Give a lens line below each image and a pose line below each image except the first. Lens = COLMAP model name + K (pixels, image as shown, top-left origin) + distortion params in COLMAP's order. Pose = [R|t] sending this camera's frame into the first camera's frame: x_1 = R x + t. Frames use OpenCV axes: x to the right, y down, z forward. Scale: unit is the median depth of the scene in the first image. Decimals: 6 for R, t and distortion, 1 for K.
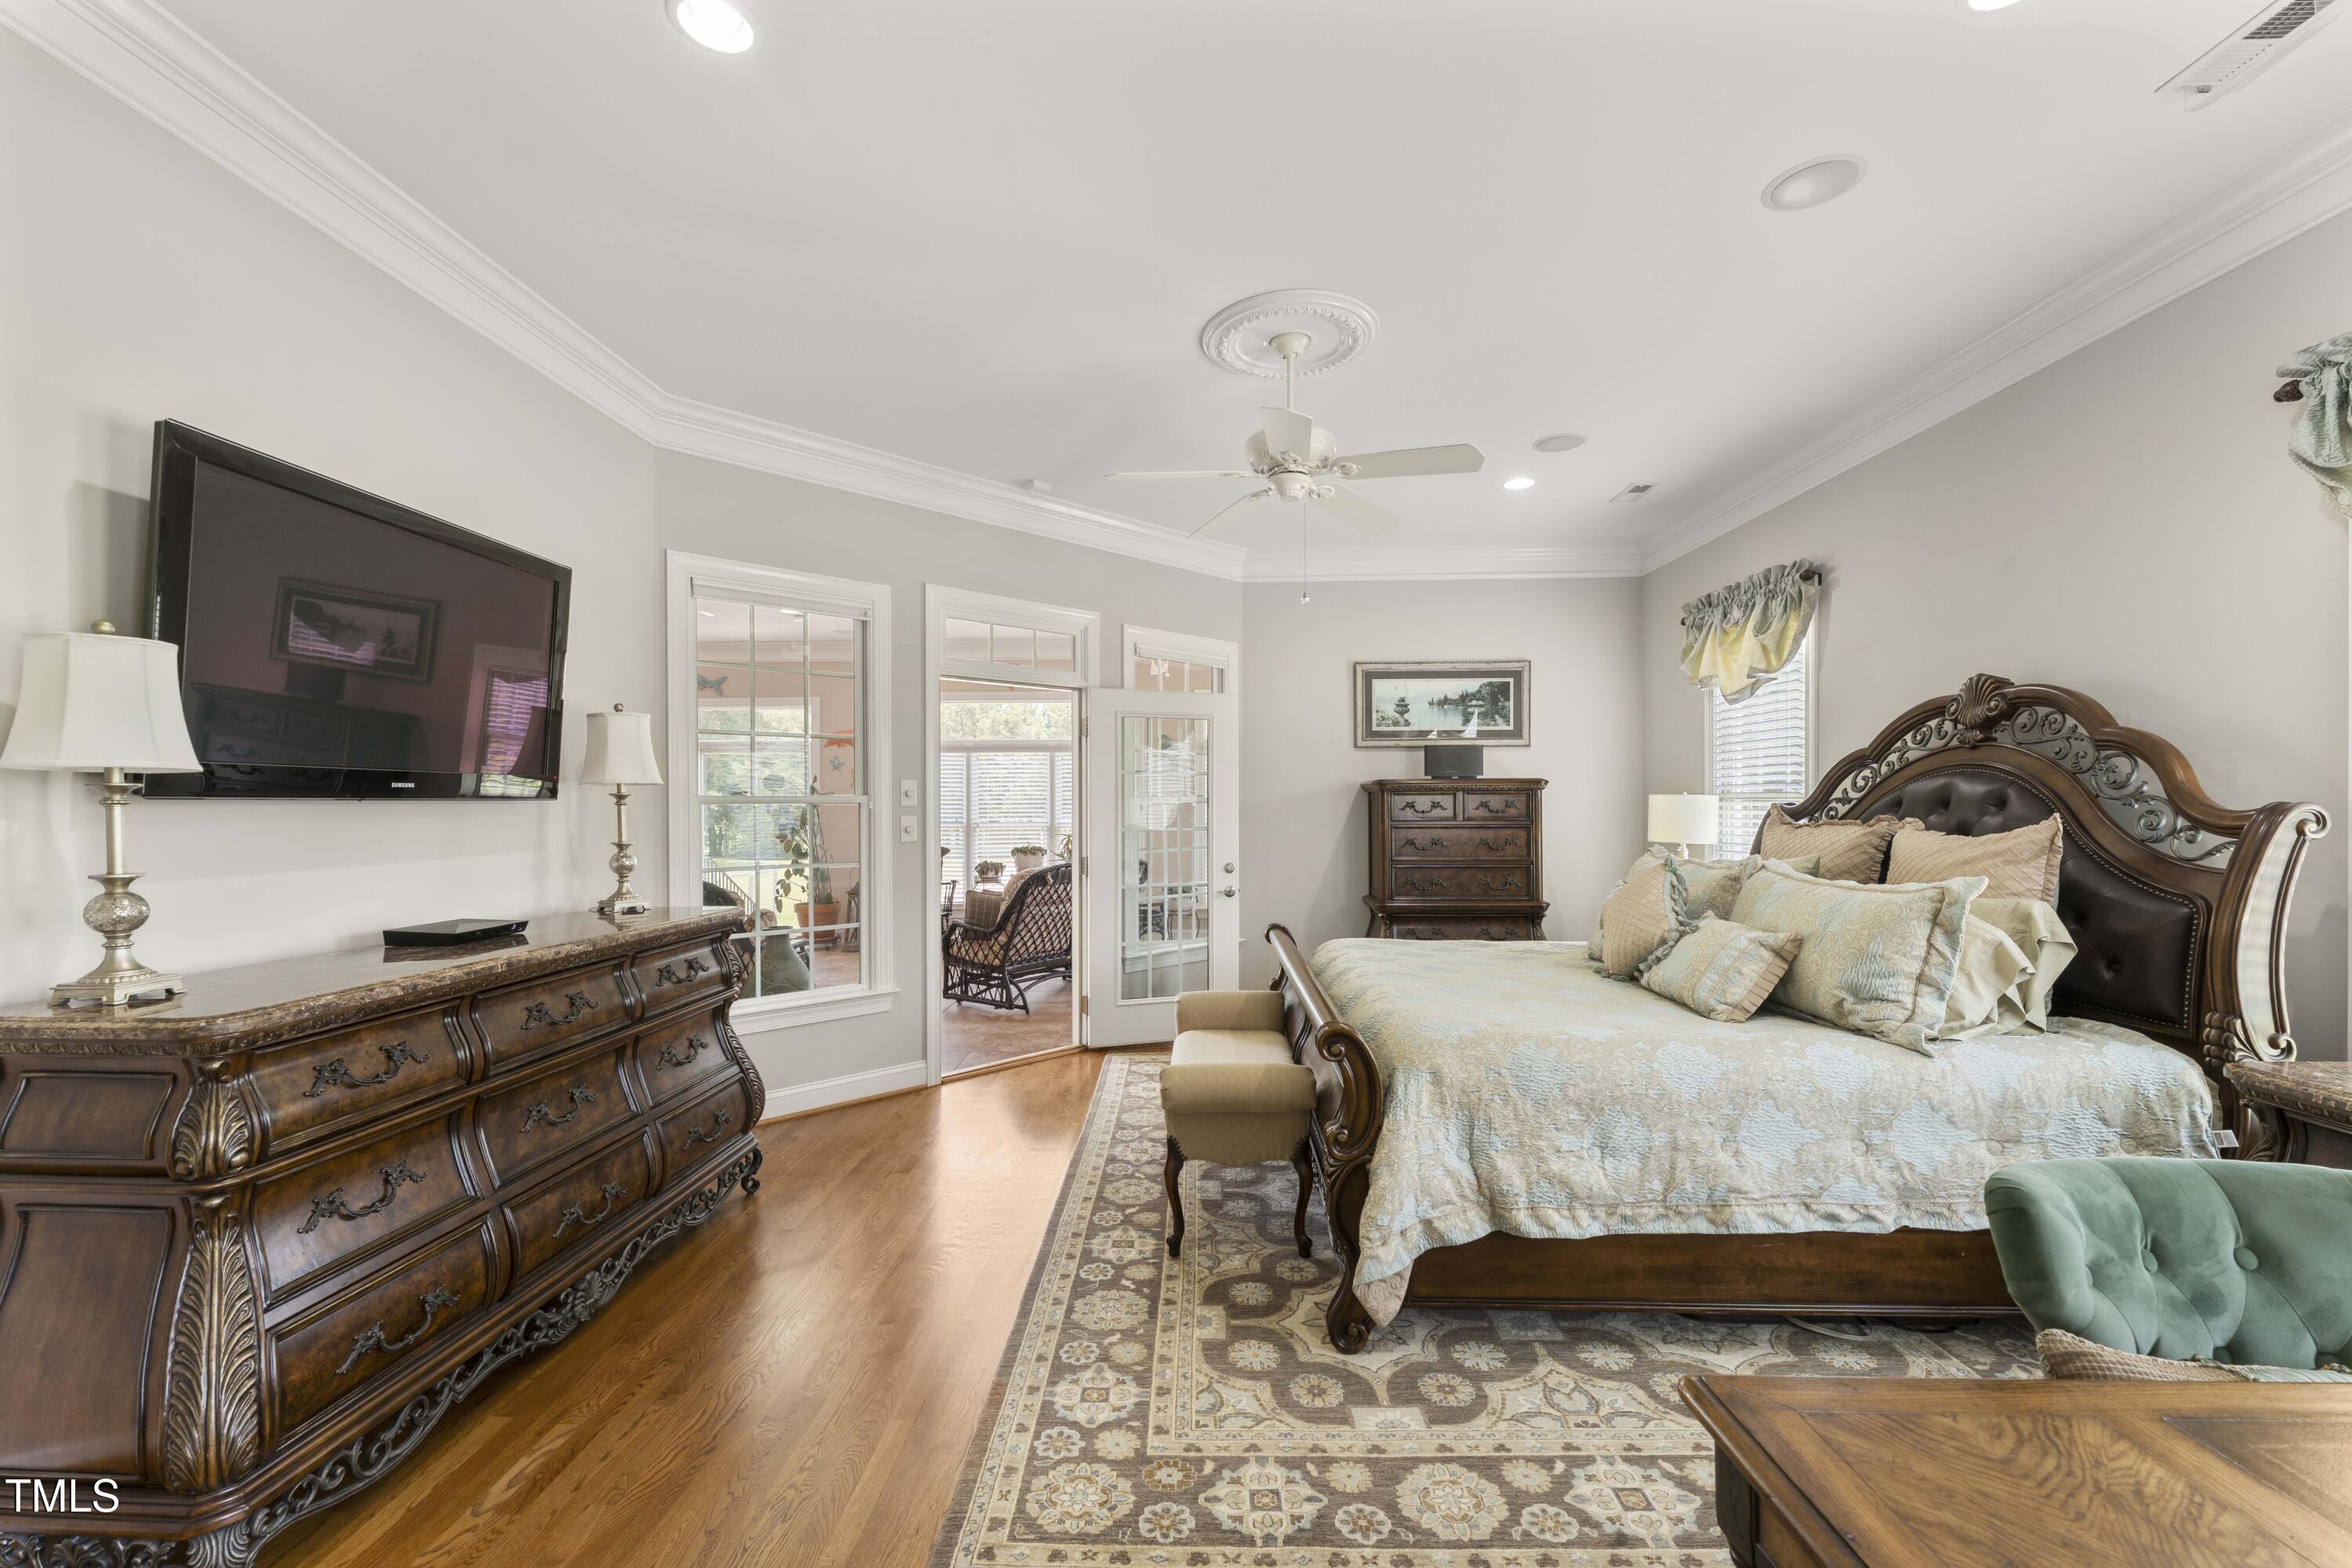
lens RADIAL K [[952.0, 0, 1174.5], [0, 952.0, 794.3], [0, 0, 1]] dist [0.000861, -0.000551]
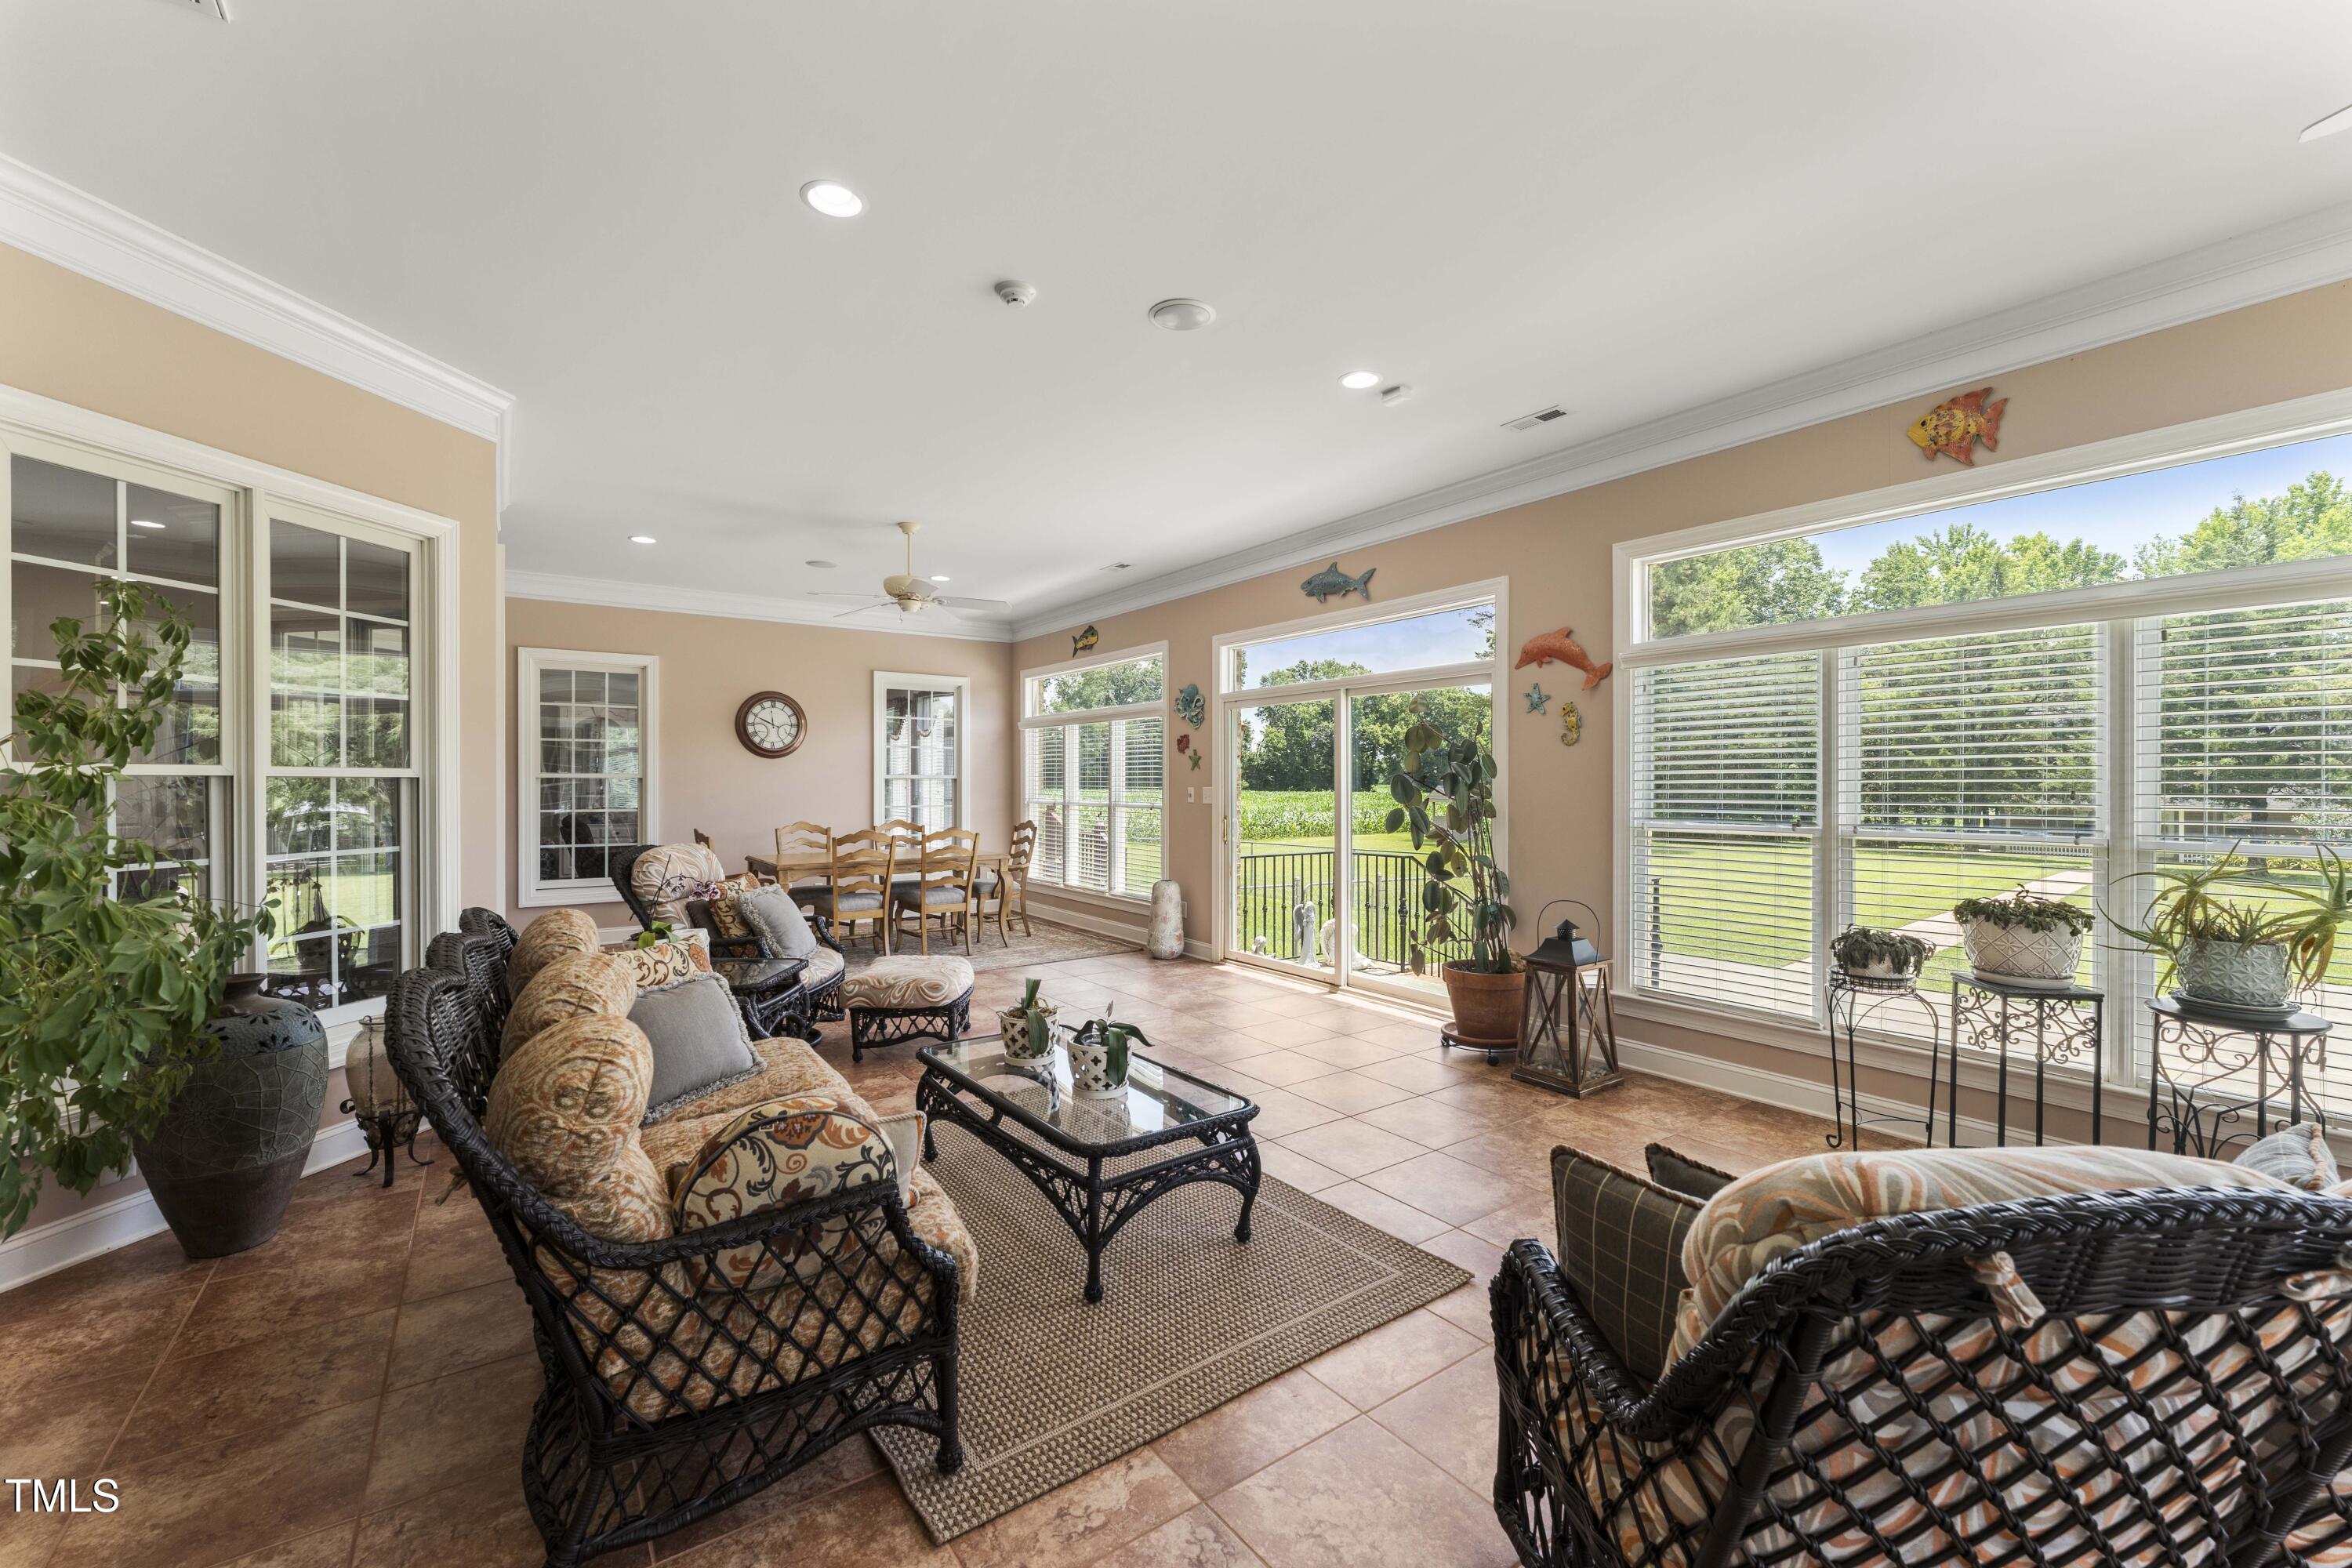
lens RADIAL K [[952.0, 0, 1171.7], [0, 952.0, 787.4], [0, 0, 1]] dist [0.000861, -0.000551]
pose [[0.599692, 0.004024, -0.800221, -0.065431], [0.011021, 0.999851, 0.013287, 0.008123], [0.800155, -0.016788, 0.599559, 0.570638]]
